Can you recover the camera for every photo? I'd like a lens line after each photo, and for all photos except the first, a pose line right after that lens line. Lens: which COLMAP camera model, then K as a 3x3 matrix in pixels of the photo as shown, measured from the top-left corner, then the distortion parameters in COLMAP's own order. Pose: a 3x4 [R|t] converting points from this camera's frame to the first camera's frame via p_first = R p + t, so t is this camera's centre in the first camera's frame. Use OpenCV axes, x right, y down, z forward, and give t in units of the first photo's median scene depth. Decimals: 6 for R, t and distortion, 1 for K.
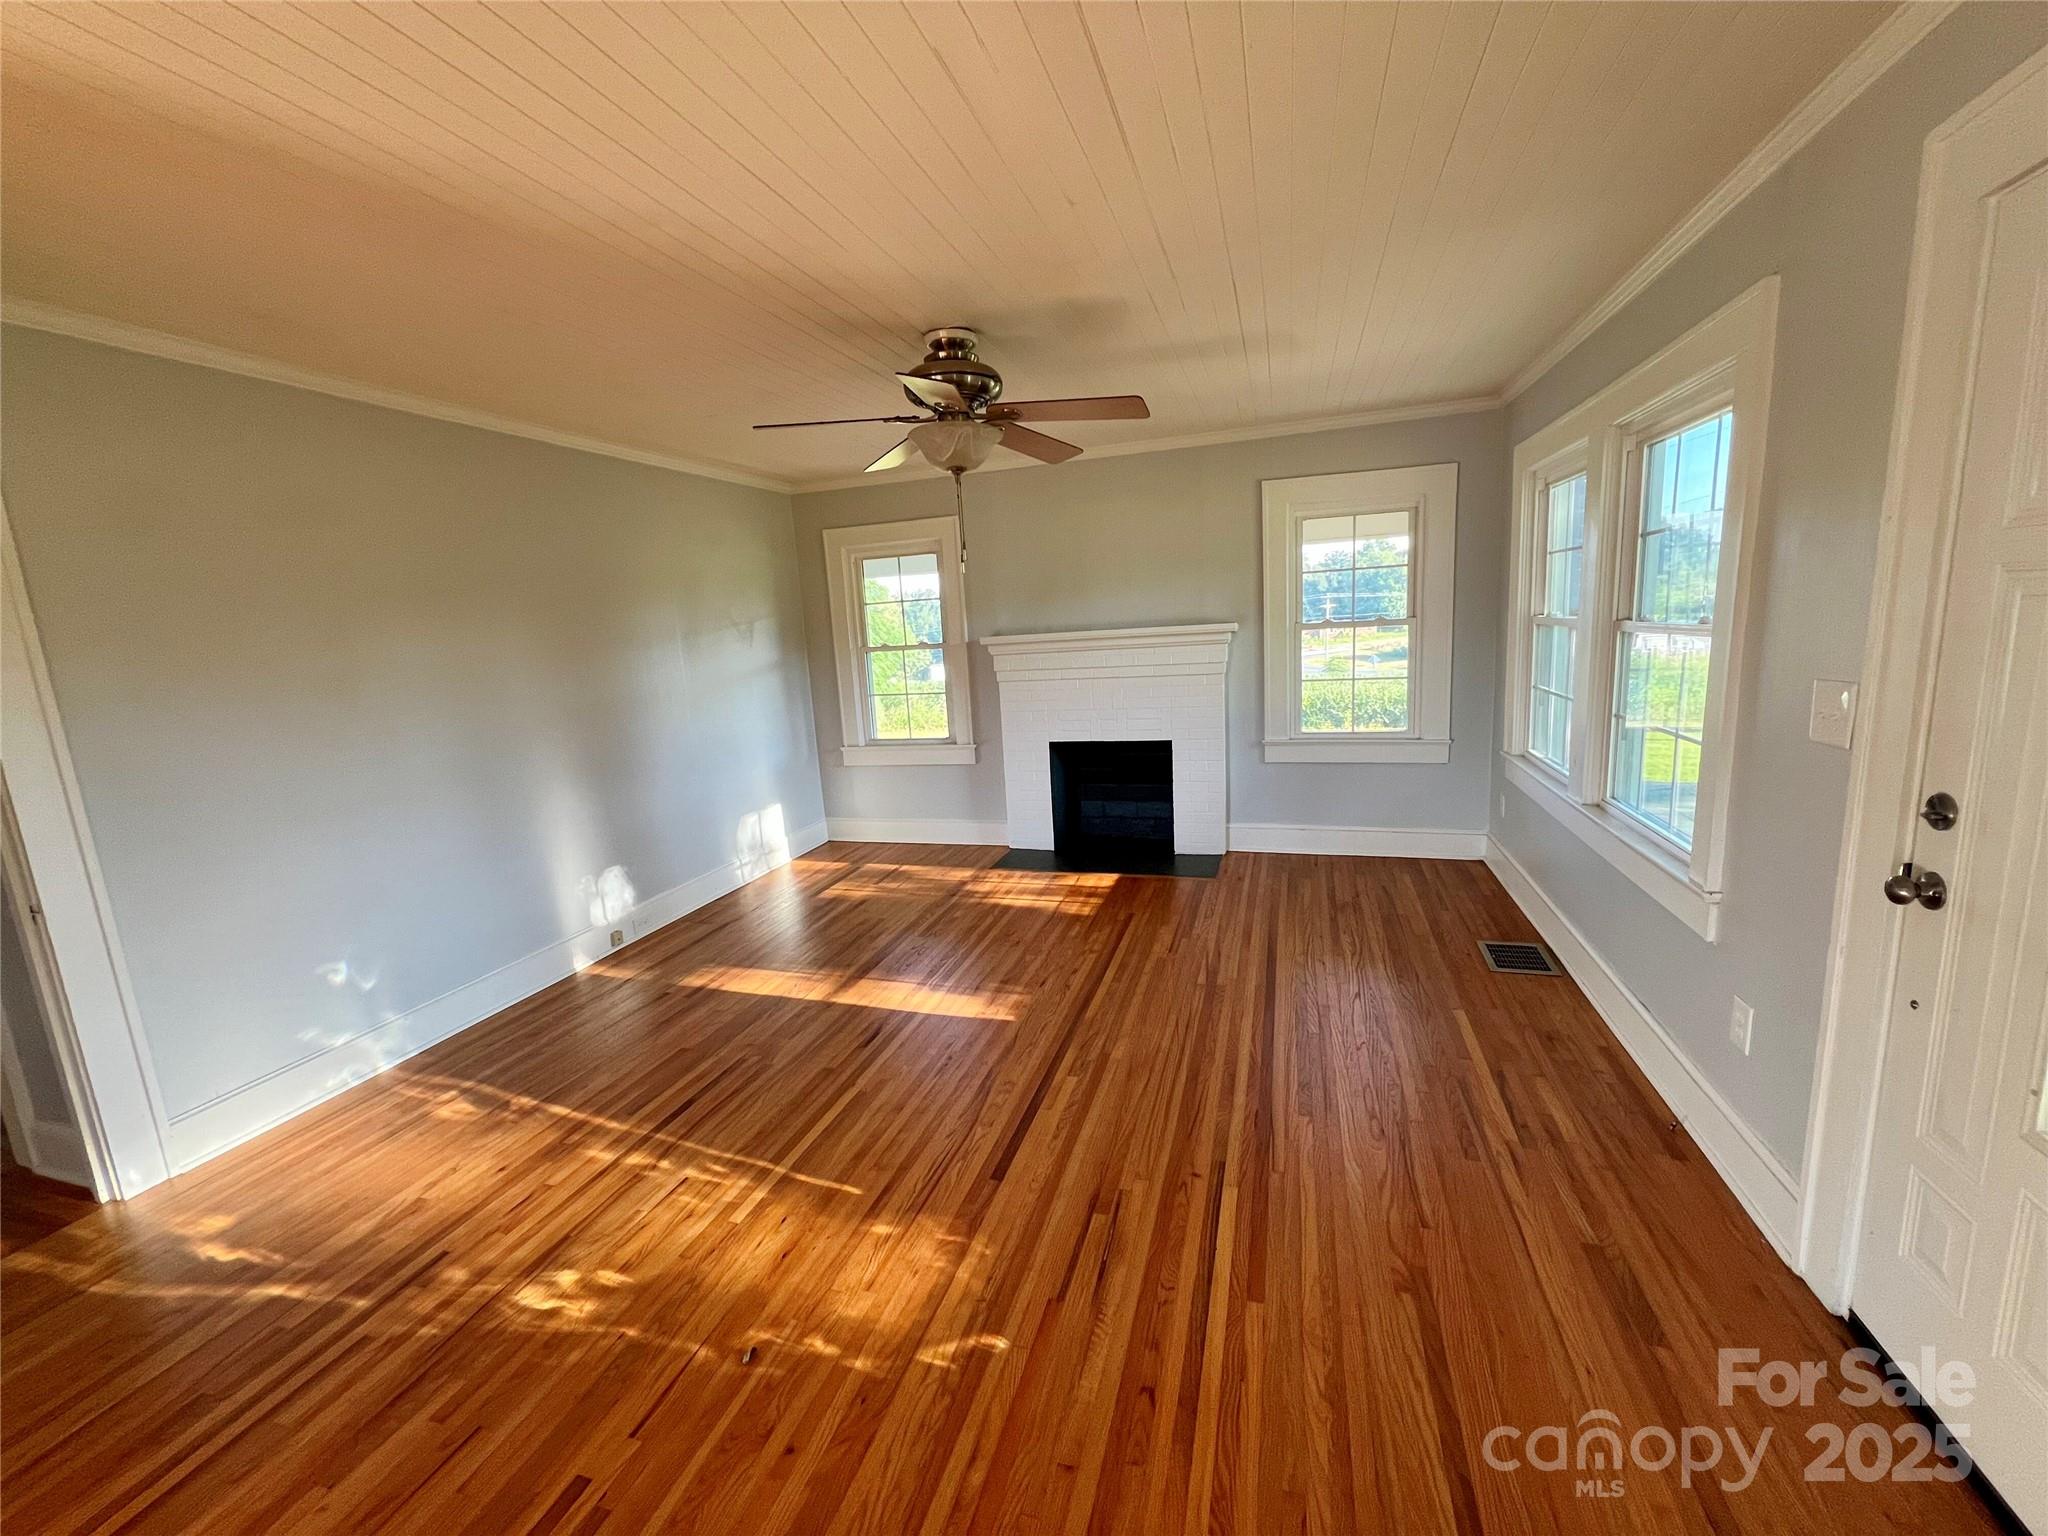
lens RADIAL K [[817.4, 0, 1024.7], [0, 817.4, 763.7], [0, 0, 1]] dist [0.000461, -0.000072]
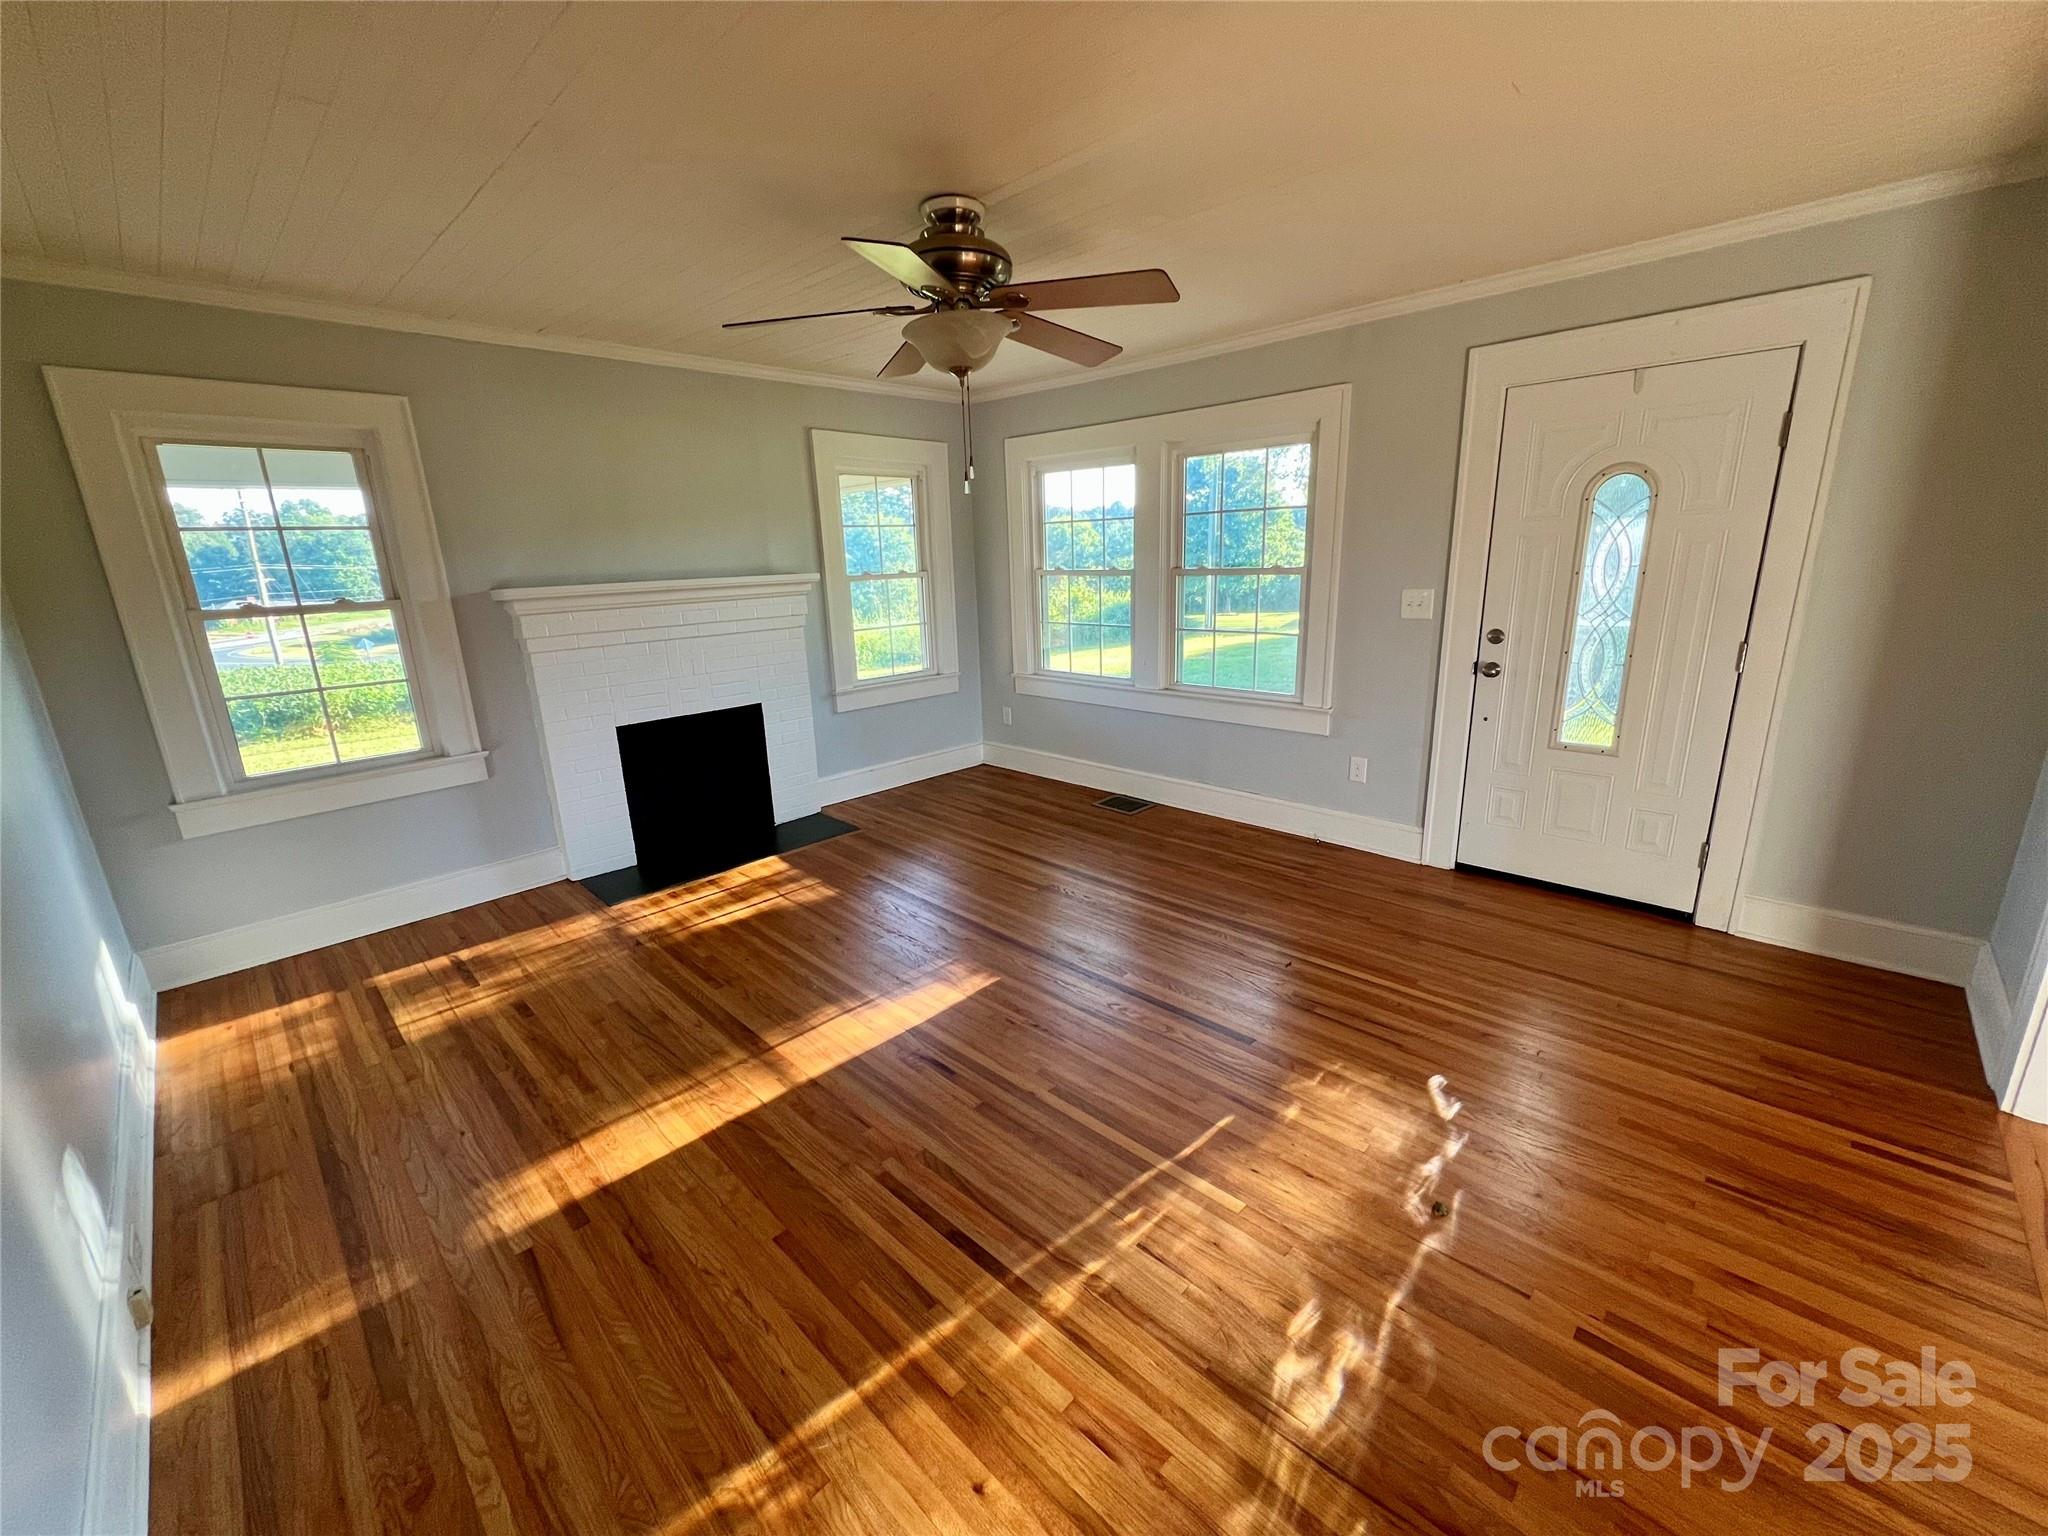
lens RADIAL K [[816.0, 0, 1017.9], [0, 816.0, 764.1], [0, 0, 1]] dist [0.000341, 0.000067]
pose [[0.451379, -0.182992, 0.873367, -0.557101], [0.159518, 0.979528, 0.122792, -0.030828], [-0.877958, 0.083892, 0.471330, 0.362736]]
